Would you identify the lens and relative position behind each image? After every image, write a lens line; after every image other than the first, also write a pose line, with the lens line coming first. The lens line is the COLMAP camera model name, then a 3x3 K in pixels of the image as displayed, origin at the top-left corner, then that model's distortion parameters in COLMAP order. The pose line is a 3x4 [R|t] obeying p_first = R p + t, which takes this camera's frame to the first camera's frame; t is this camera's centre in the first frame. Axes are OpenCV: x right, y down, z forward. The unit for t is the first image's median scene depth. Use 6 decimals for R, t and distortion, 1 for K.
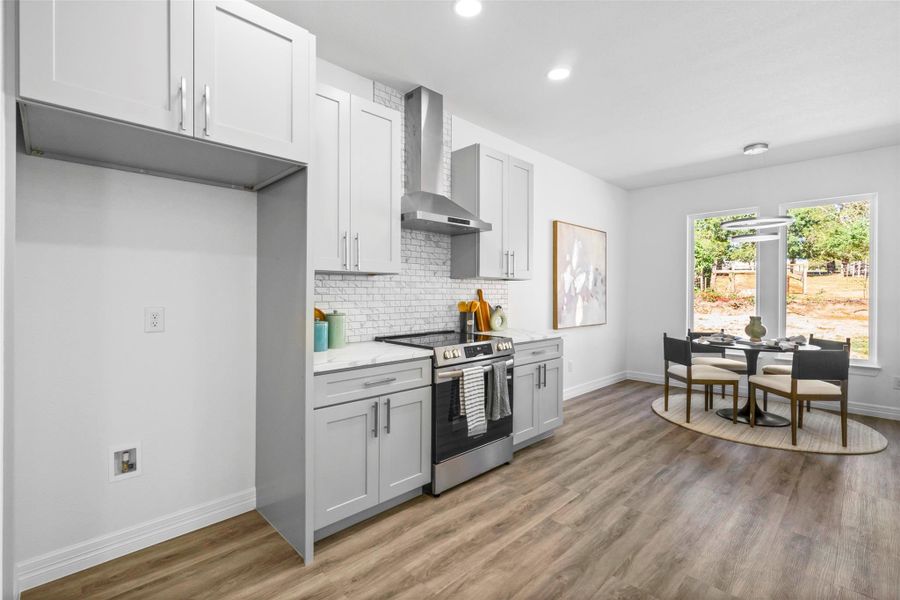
lens RADIAL K [[412.1, 0, 450.0], [0, 412.1, 300.0], [0, 0, 1]] dist [0.000439, 0.000089]
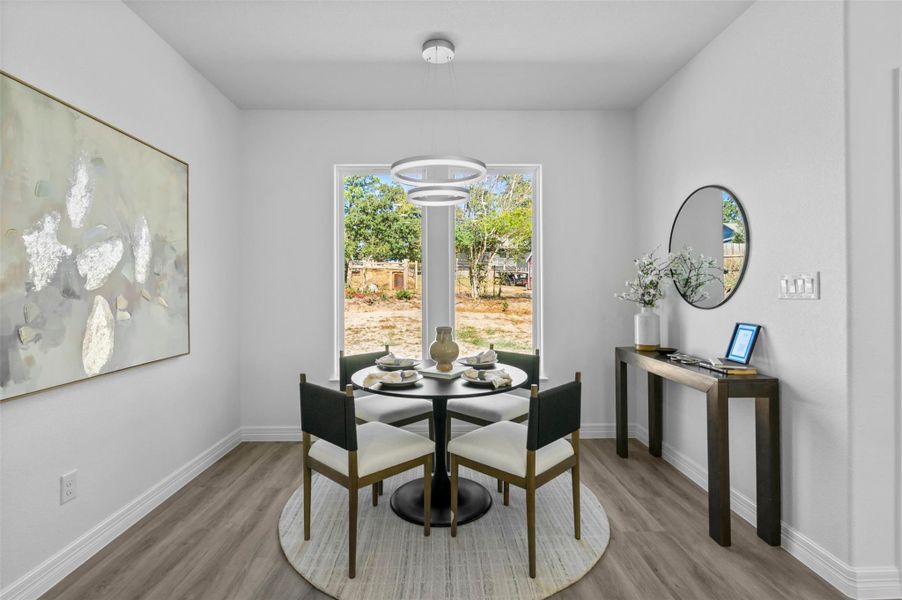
lens RADIAL K [[424.5, 0, 440.1], [0, 424.5, 287.8], [0, 0, 1]] dist [0.000460, 0.000116]
pose [[0.701281, -0.002519, 0.712881, 0.291912], [0.016996, 0.999769, -0.013186, -0.009737], [-0.712683, 0.021363, 0.701161, 0.556946]]
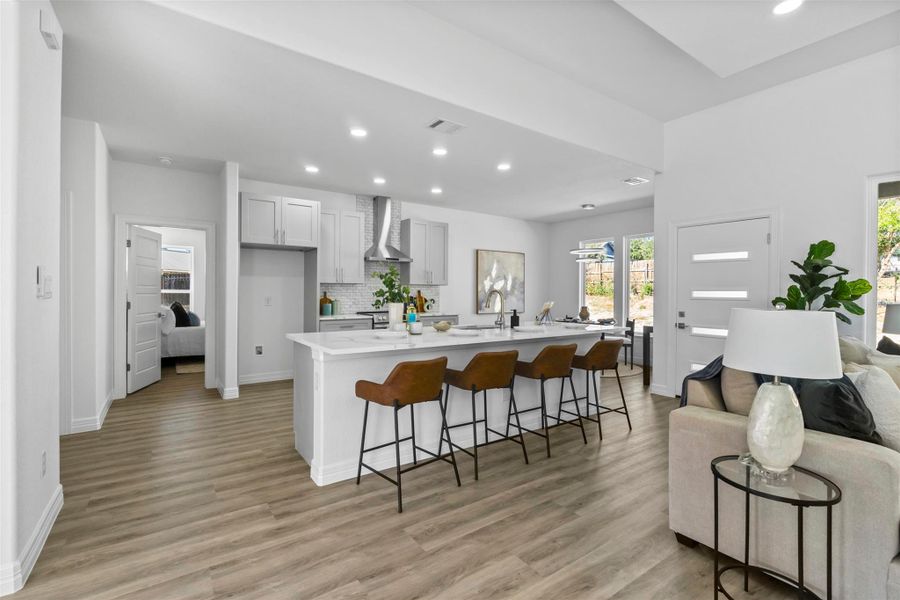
lens RADIAL K [[412.1, 0, 450.0], [0, 412.1, 300.0], [0, 0, 1]] dist [0.000439, 0.000089]
pose [[0.985505, 0.007406, -0.169486, 0.464193], [-0.006921, 0.999970, 0.003452, 0.009657], [0.169507, -0.002229, 0.985527, -0.737633]]
